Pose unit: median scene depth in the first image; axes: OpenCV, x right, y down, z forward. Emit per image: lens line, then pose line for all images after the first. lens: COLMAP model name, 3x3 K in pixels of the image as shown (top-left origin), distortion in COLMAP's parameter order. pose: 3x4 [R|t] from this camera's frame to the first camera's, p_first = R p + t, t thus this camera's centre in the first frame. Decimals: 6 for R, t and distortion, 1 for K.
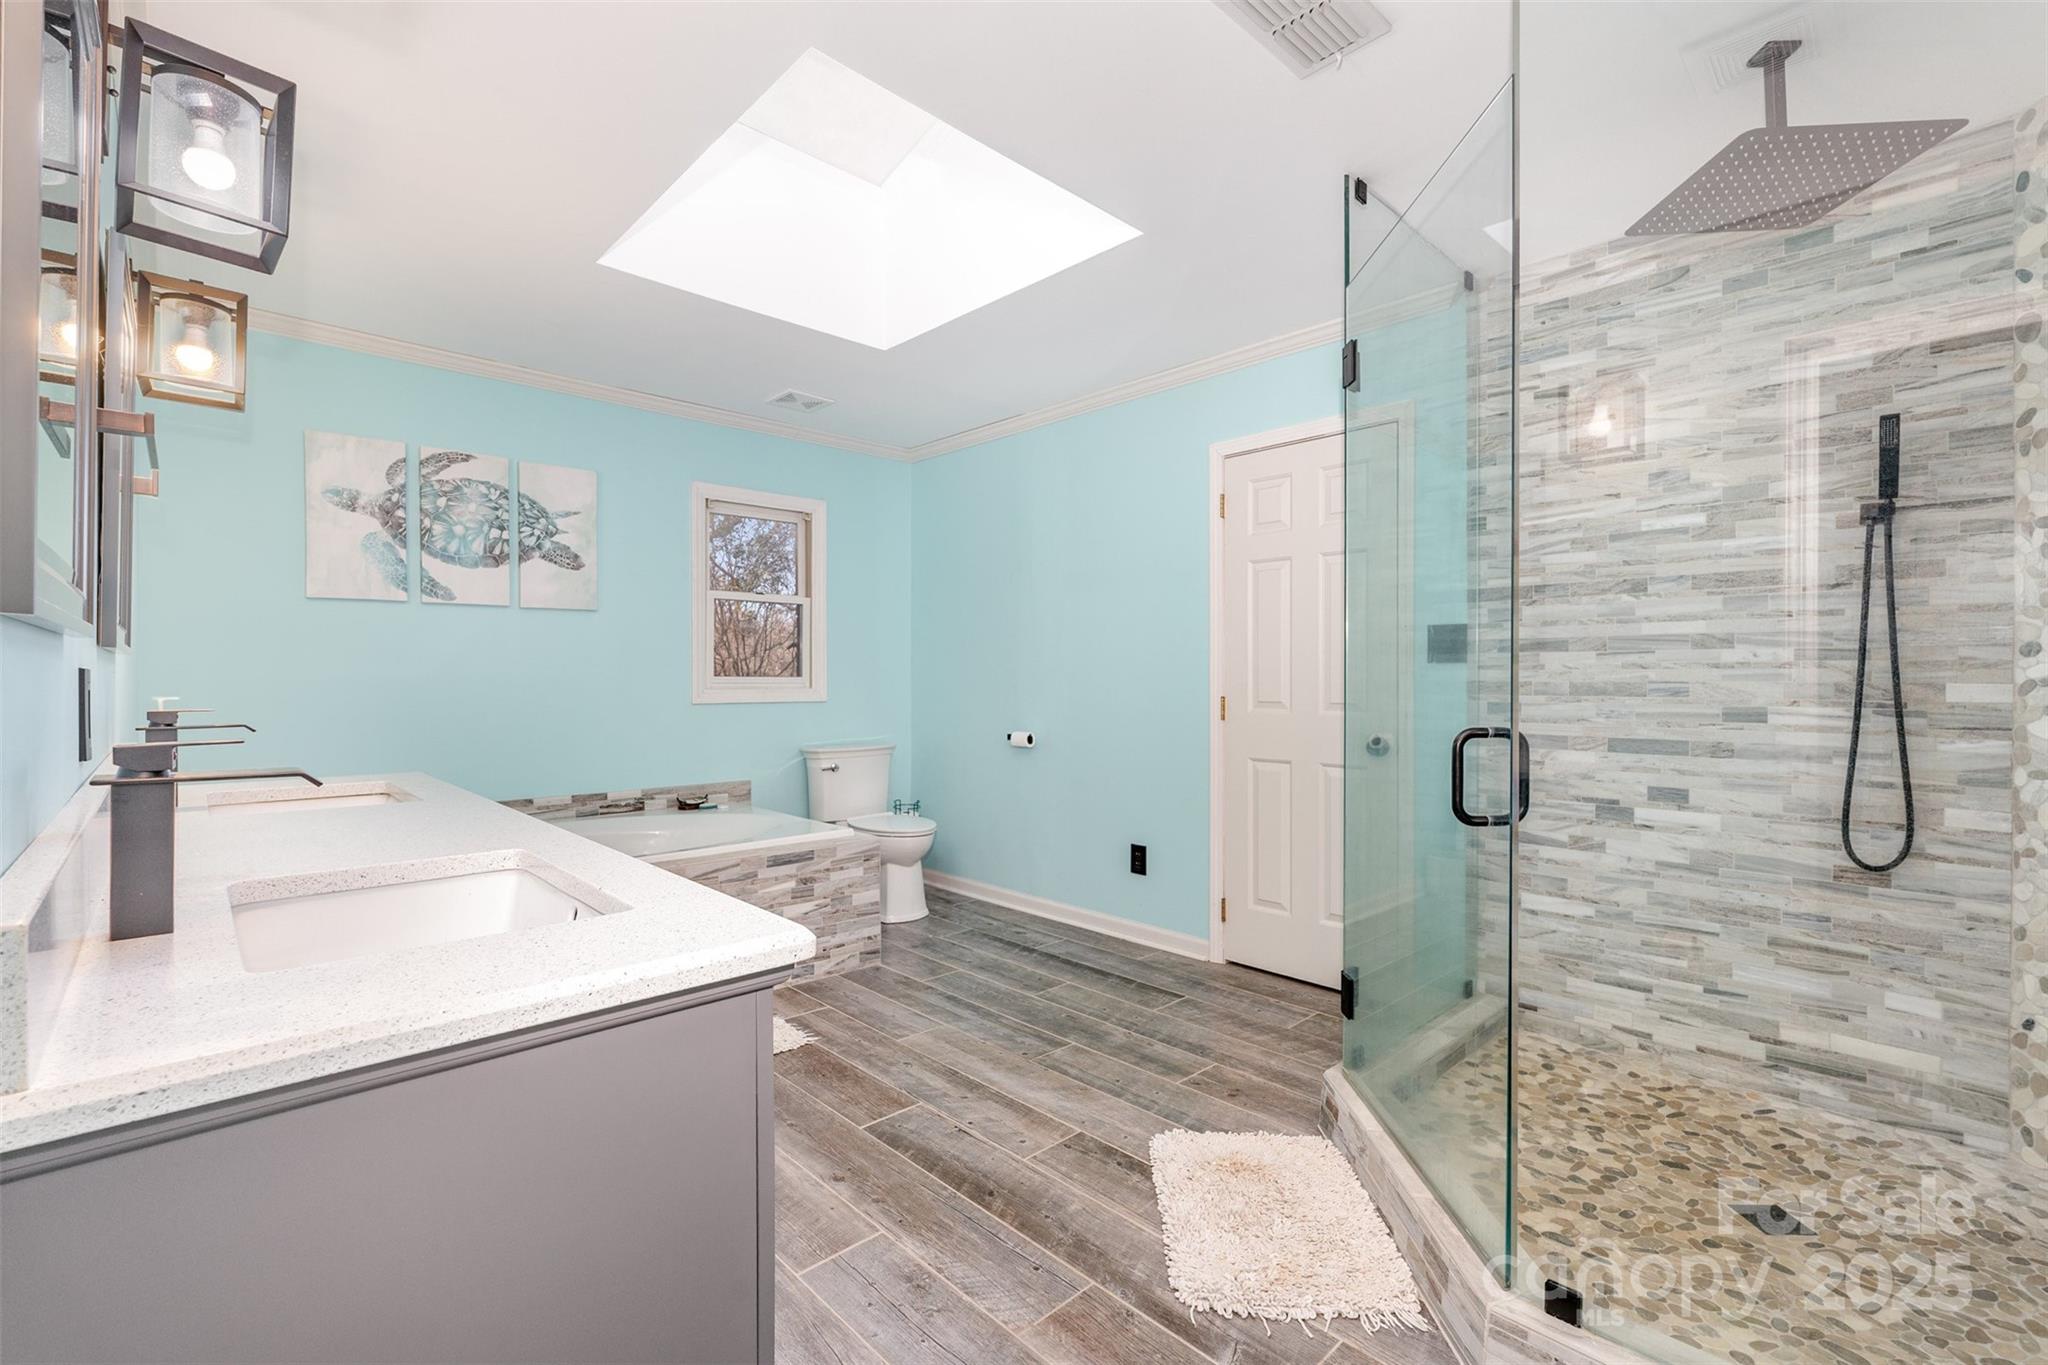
lens RADIAL K [[923.3, 0, 1024.0], [0, 923.3, 682.5], [0, 0, 1]] dist [0.000816, 0.000071]
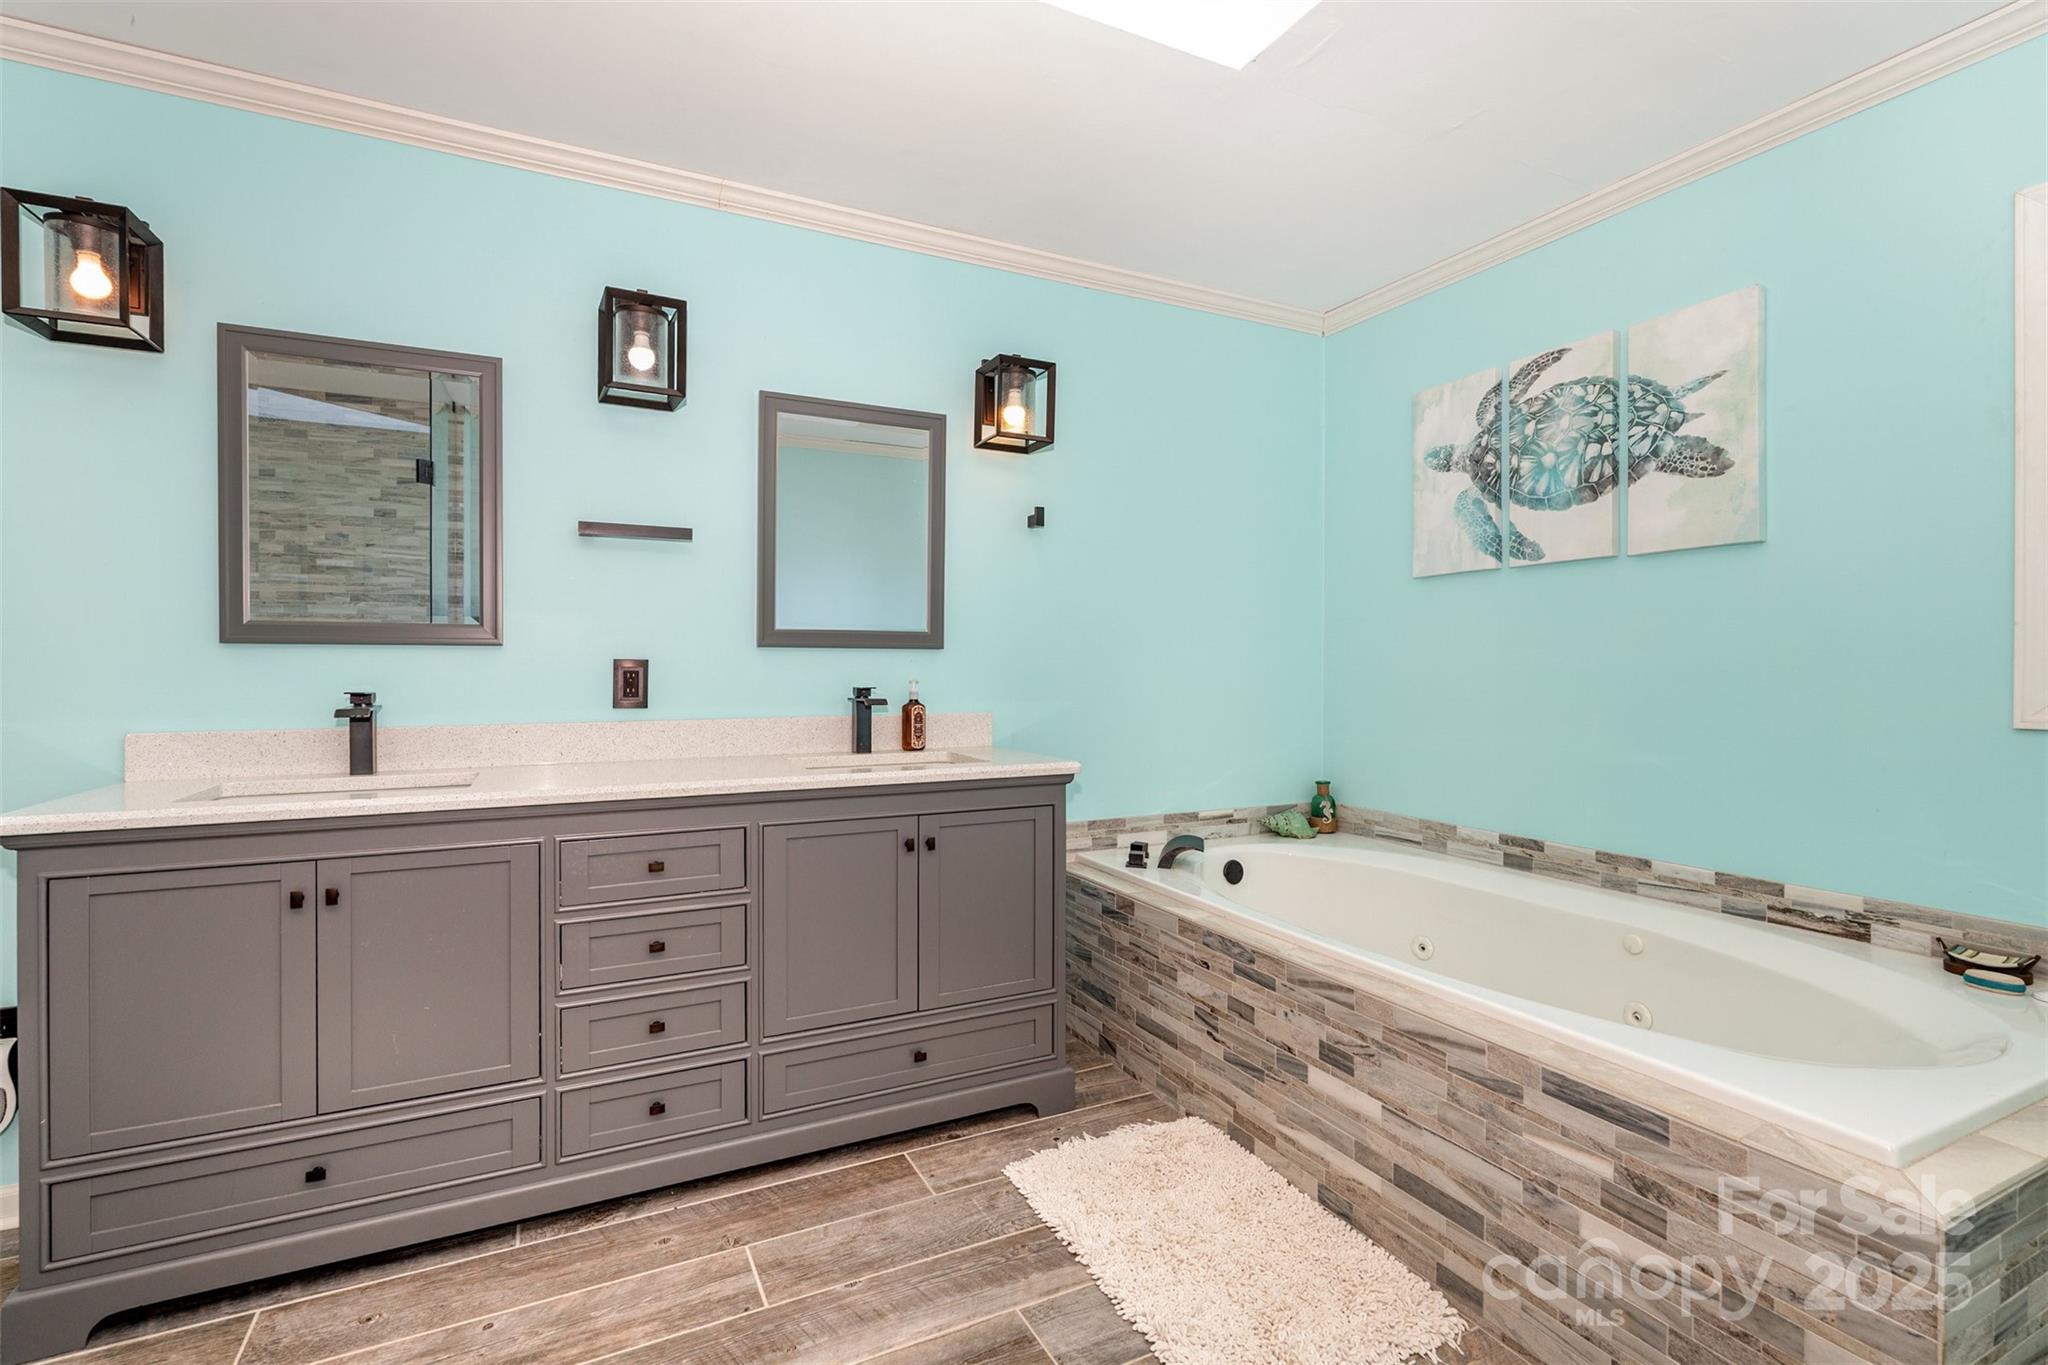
lens RADIAL K [[929.3, 0, 1024.0], [0, 929.3, 682.5], [0, 0, 1]] dist [-0.017656, -0.000027]
pose [[-0.287688, 0.010953, -0.957661, 0.192735], [-0.011070, 0.999830, 0.014761, 0.001574], [0.957660, 0.014848, -0.287518, 0.814330]]
